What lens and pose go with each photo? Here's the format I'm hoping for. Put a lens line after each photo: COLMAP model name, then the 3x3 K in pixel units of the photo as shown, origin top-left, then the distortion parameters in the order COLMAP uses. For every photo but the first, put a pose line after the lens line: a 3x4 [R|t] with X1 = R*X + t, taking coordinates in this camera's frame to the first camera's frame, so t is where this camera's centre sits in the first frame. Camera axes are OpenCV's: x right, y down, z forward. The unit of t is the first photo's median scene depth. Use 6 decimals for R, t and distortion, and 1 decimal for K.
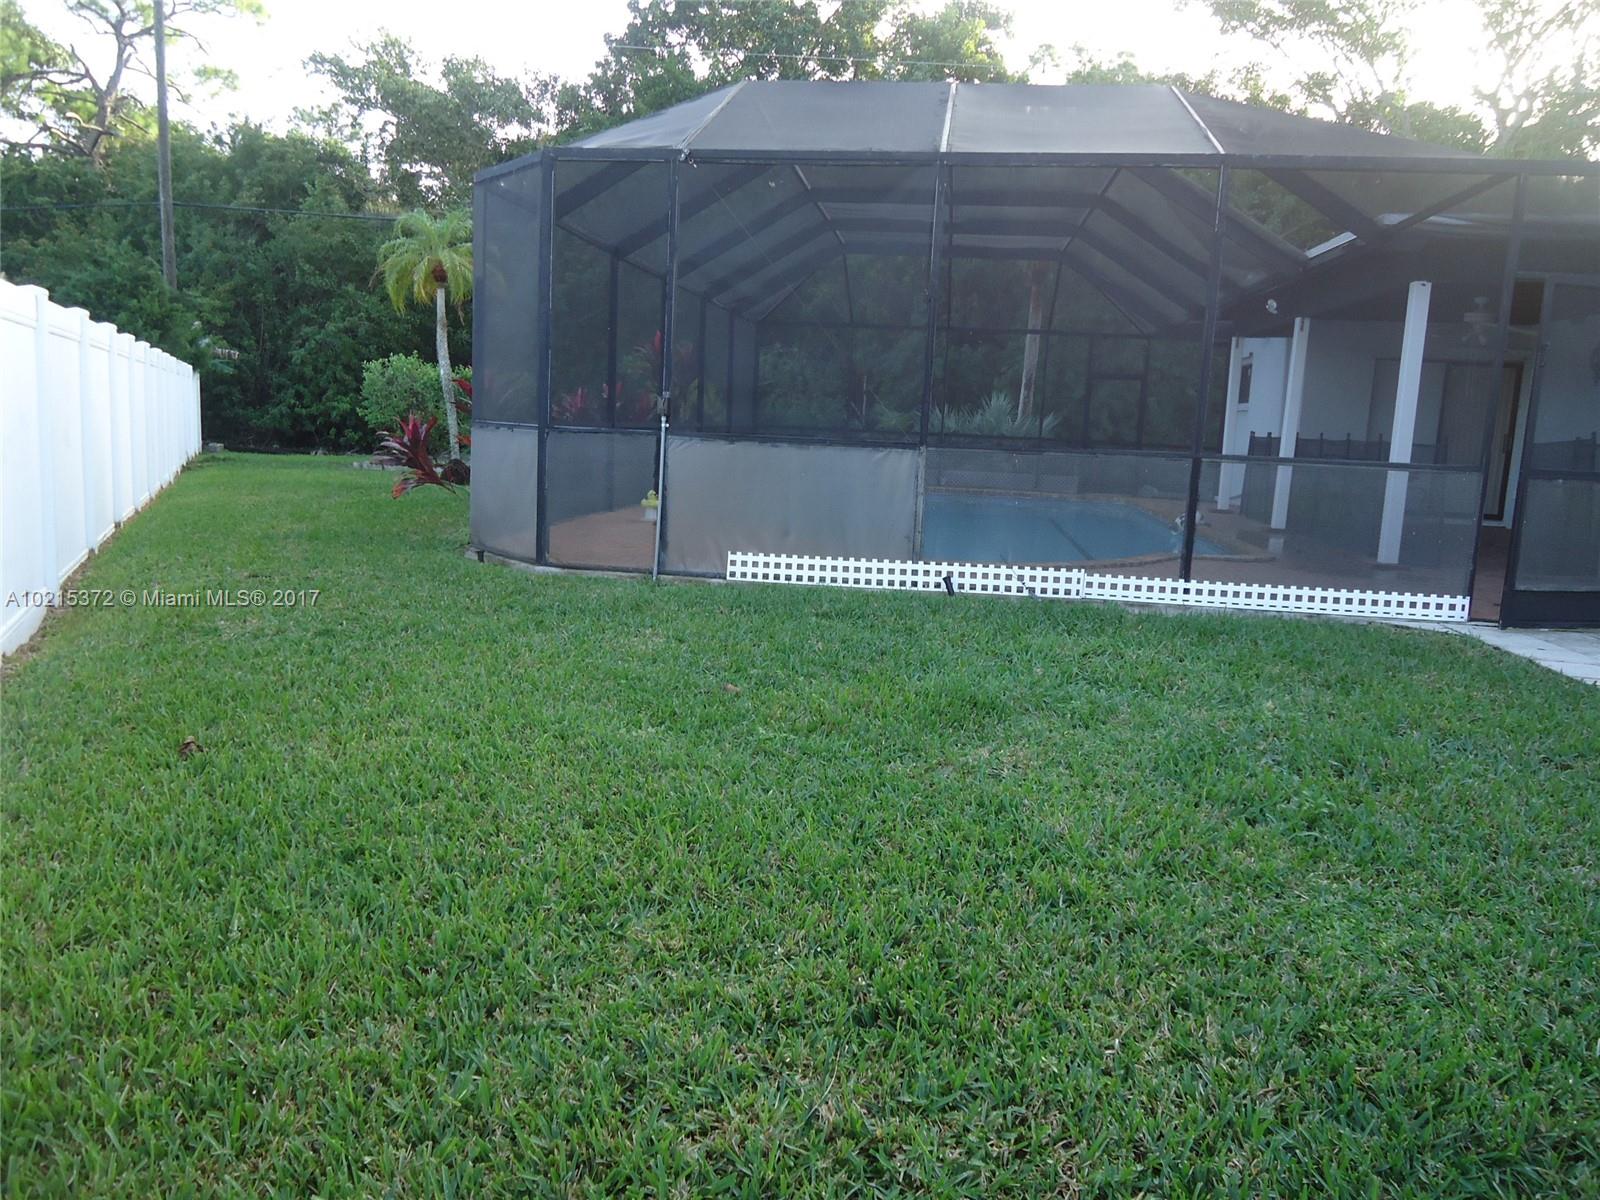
lens RADIAL K [[1143.9, 0, 801.2], [0, 1143.9, 595.8], [0, 0, 1]] dist [-0.005911, -0.001711]
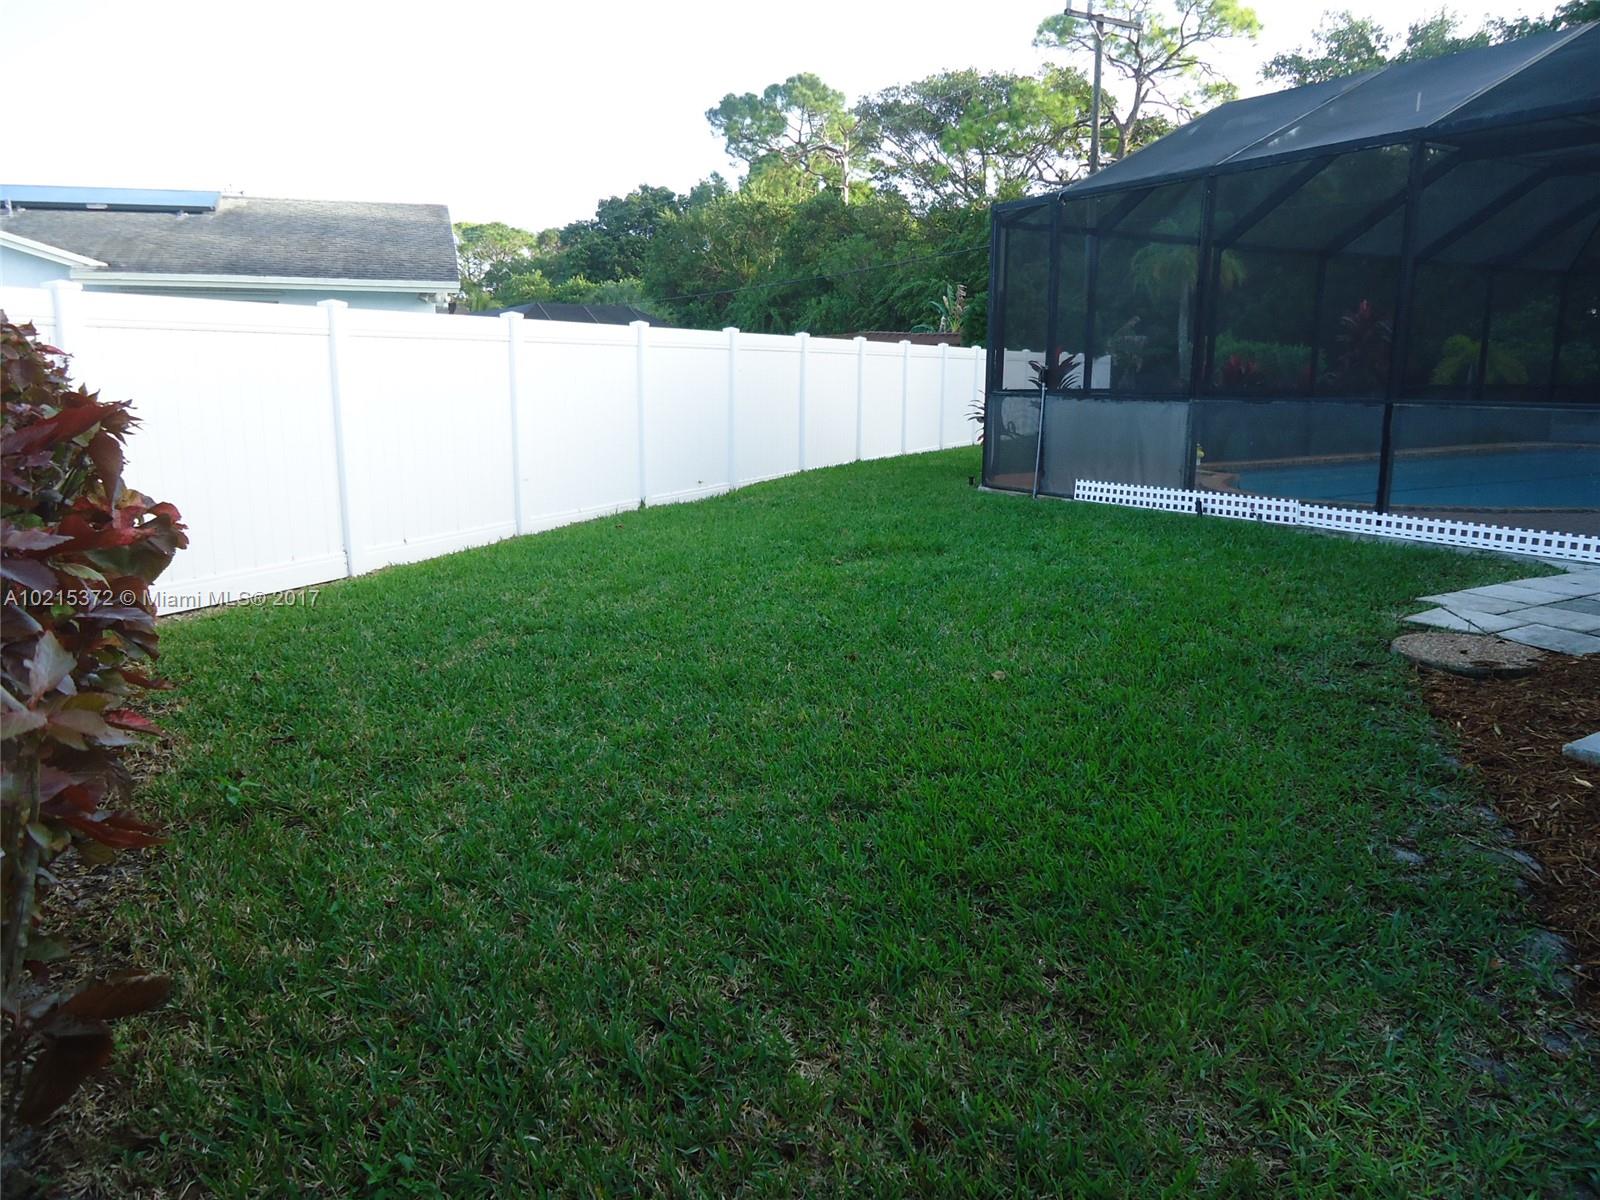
lens RADIAL K [[1143.9, 0, 795.7], [0, 1143.9, 601.6], [0, 0, 1]] dist [-0.005911, -0.001711]
pose [[0.644046, 0.110392, -0.756980, 0.813500], [-0.095477, 0.993395, 0.063637, 0.055238], [0.759005, 0.031289, 0.650332, -0.161379]]
